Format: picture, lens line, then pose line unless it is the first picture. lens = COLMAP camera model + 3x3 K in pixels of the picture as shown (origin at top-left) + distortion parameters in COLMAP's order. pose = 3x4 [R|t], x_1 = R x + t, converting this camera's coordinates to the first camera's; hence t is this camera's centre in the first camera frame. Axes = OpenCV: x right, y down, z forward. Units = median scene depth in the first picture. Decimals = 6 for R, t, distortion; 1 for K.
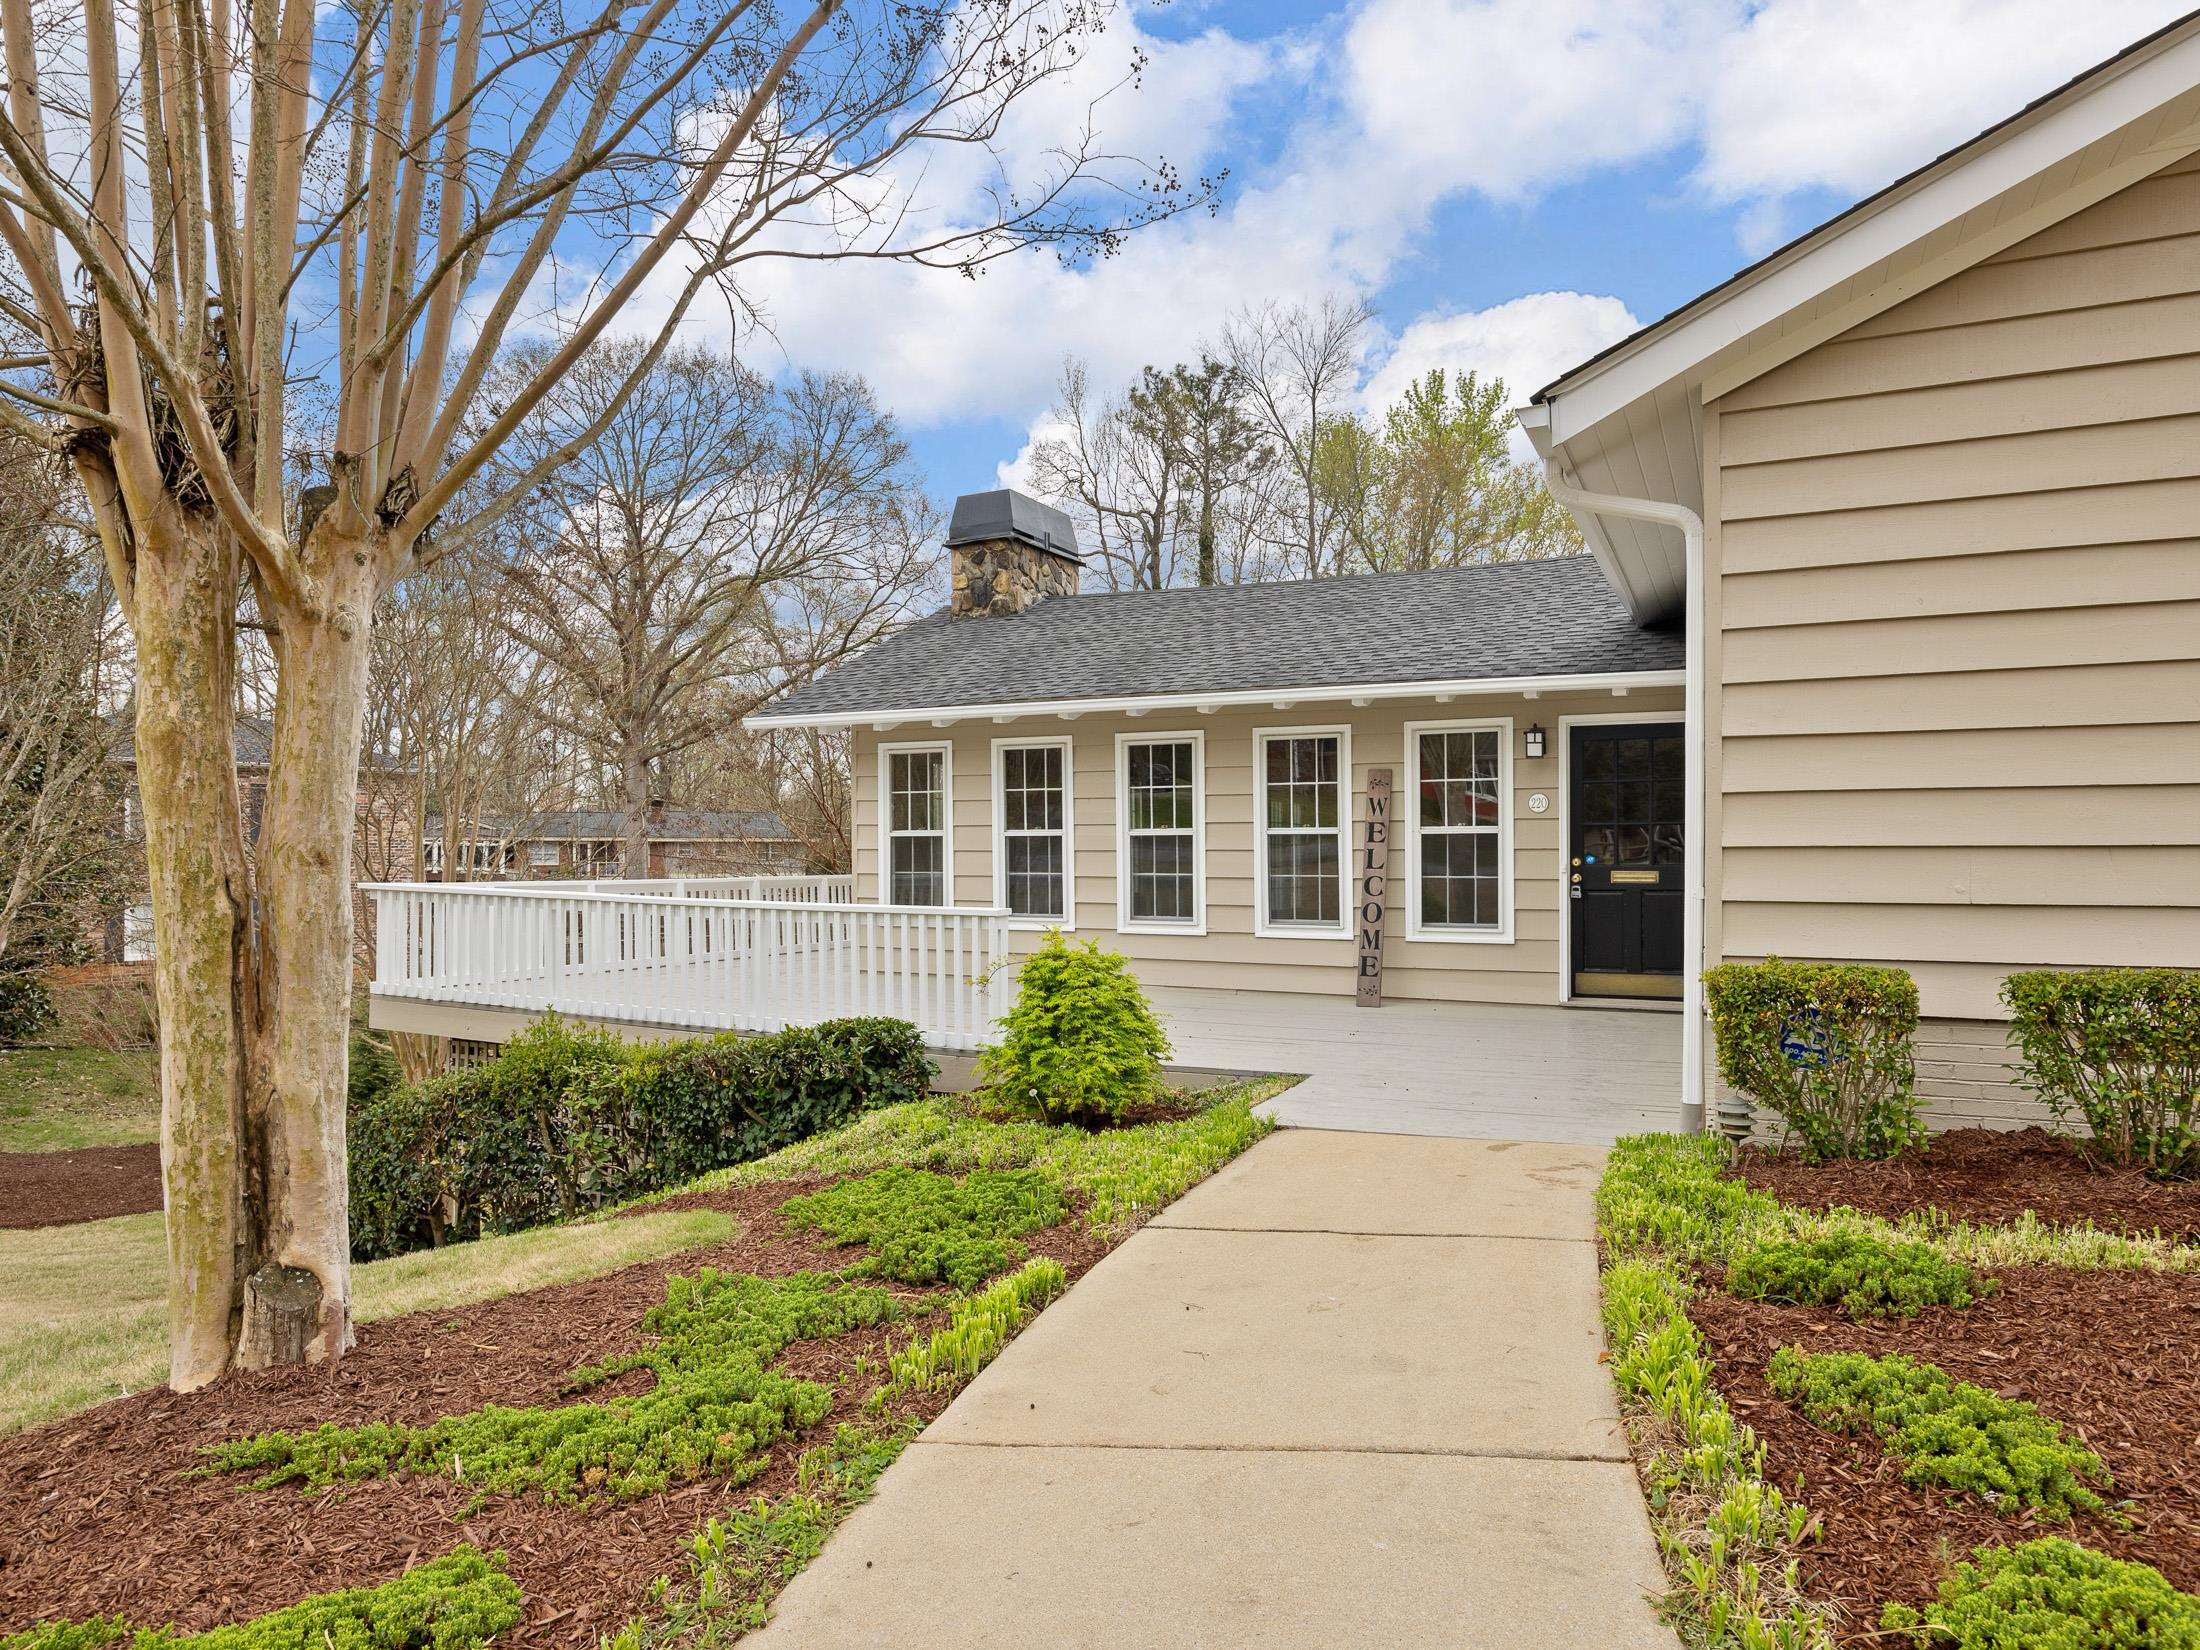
lens RADIAL K [[1340.6, 0, 1132.4], [0, 1340.6, 857.4], [0, 0, 1]] dist [-0.006754, 0.001683]
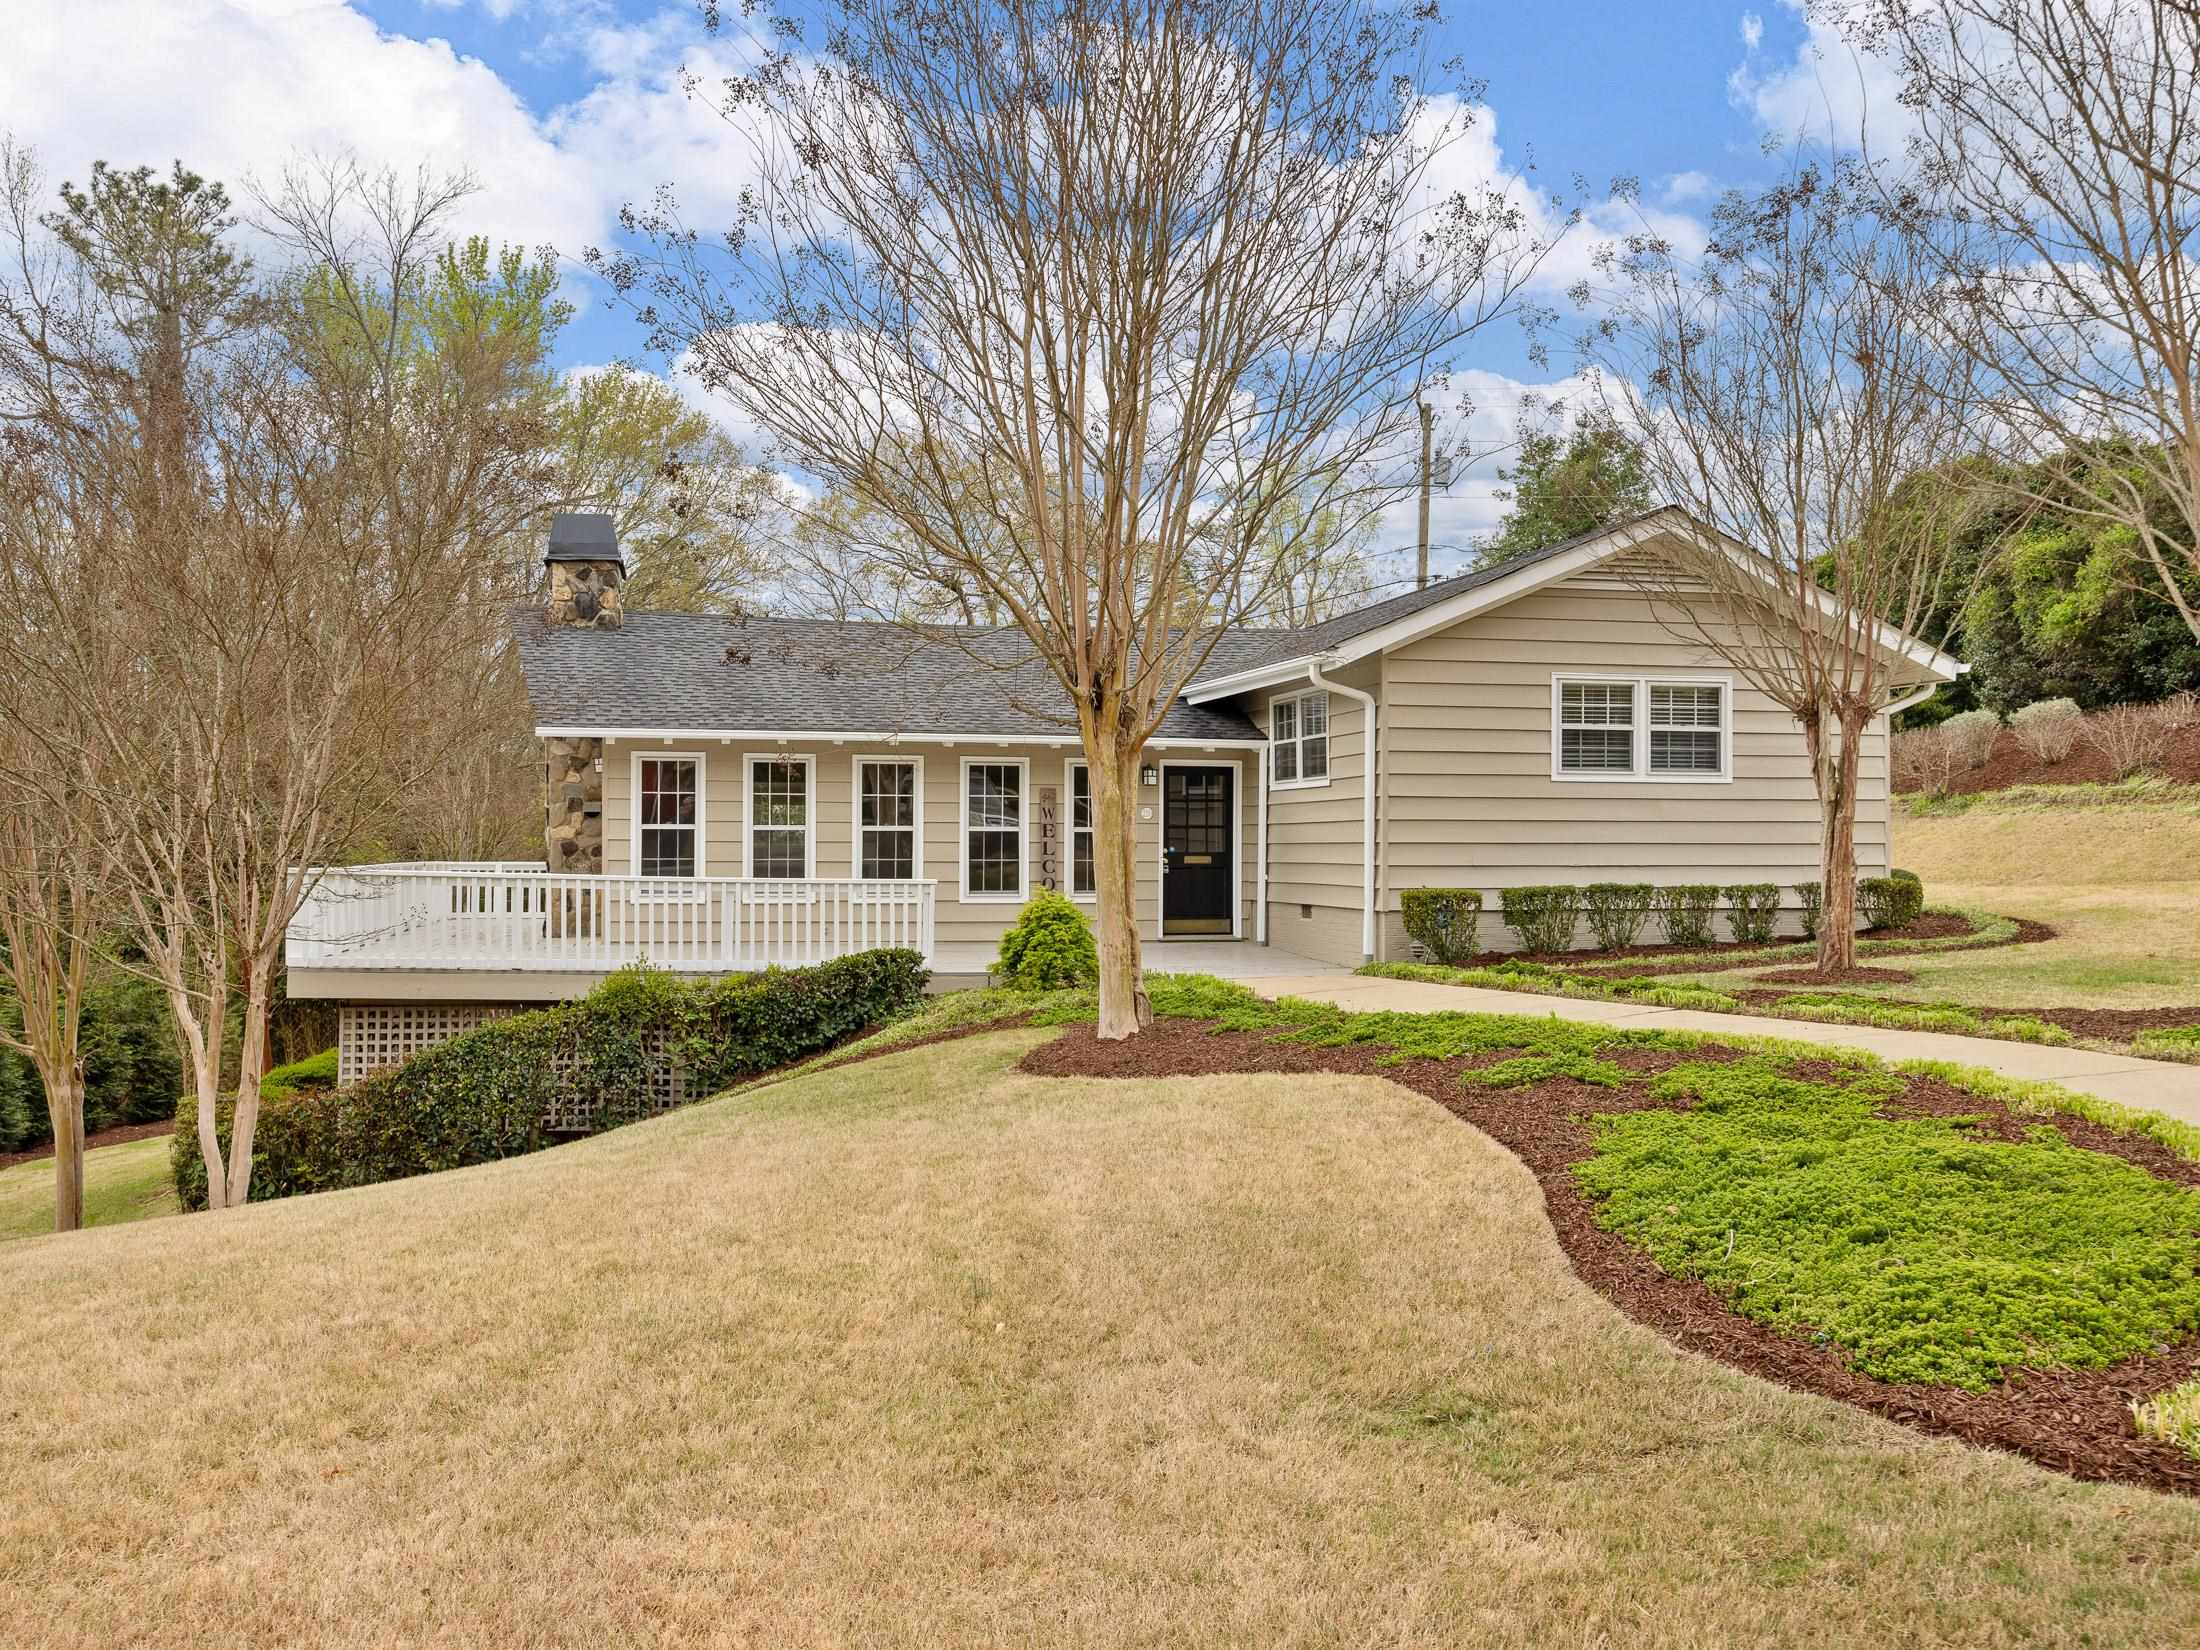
lens RADIAL K [[1852.9, 0, 1108.4], [0, 1852.9, 837.5], [0, 0, 1]] dist [0.004137, -0.009184]
pose [[0.788037, 0.005218, 0.615606, -1.007736], [-0.001593, 0.999978, -0.006437, 0.001944], [-0.615626, 0.004092, 0.788028, -0.652955]]
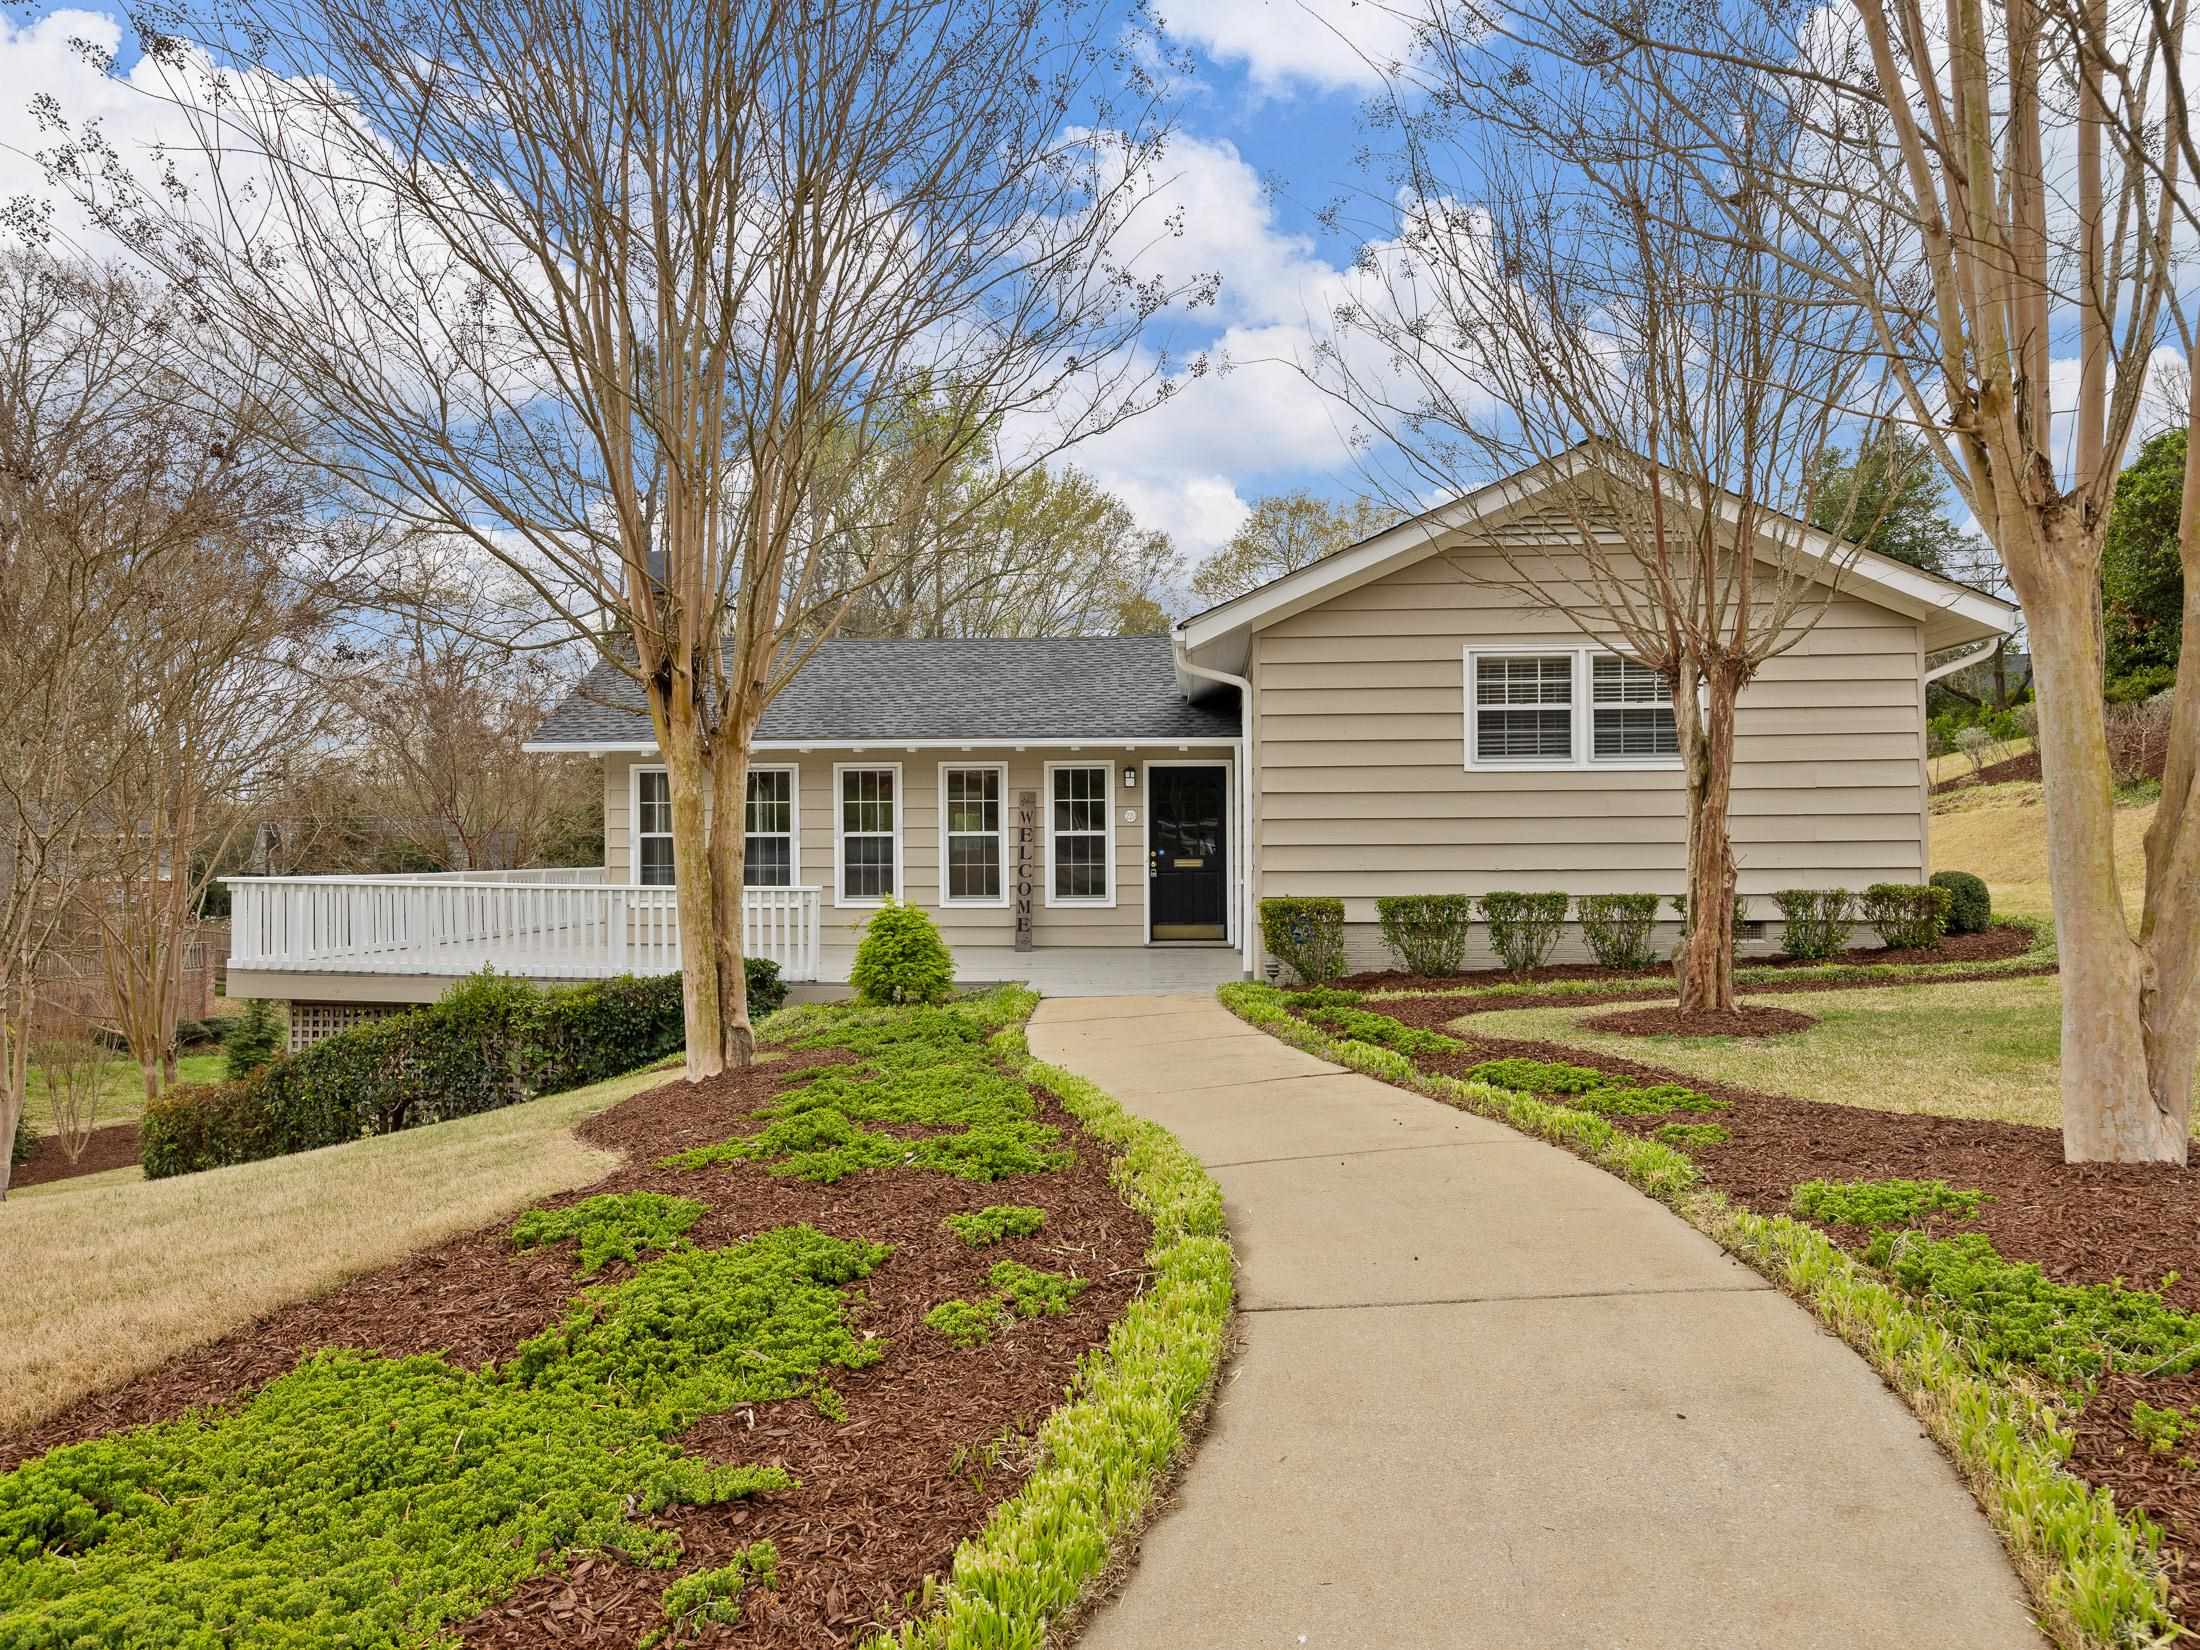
lens RADIAL K [[1498.1, 0, 1097.3], [0, 1498.1, 821.0], [0, 0, 1]] dist [-0.010259, -0.000306]
pose [[0.934941, 0.002841, 0.354791, -0.322964], [0.004708, 0.999781, -0.020411, 0.000189], [-0.354772, 0.020753, 0.934723, -0.562011]]
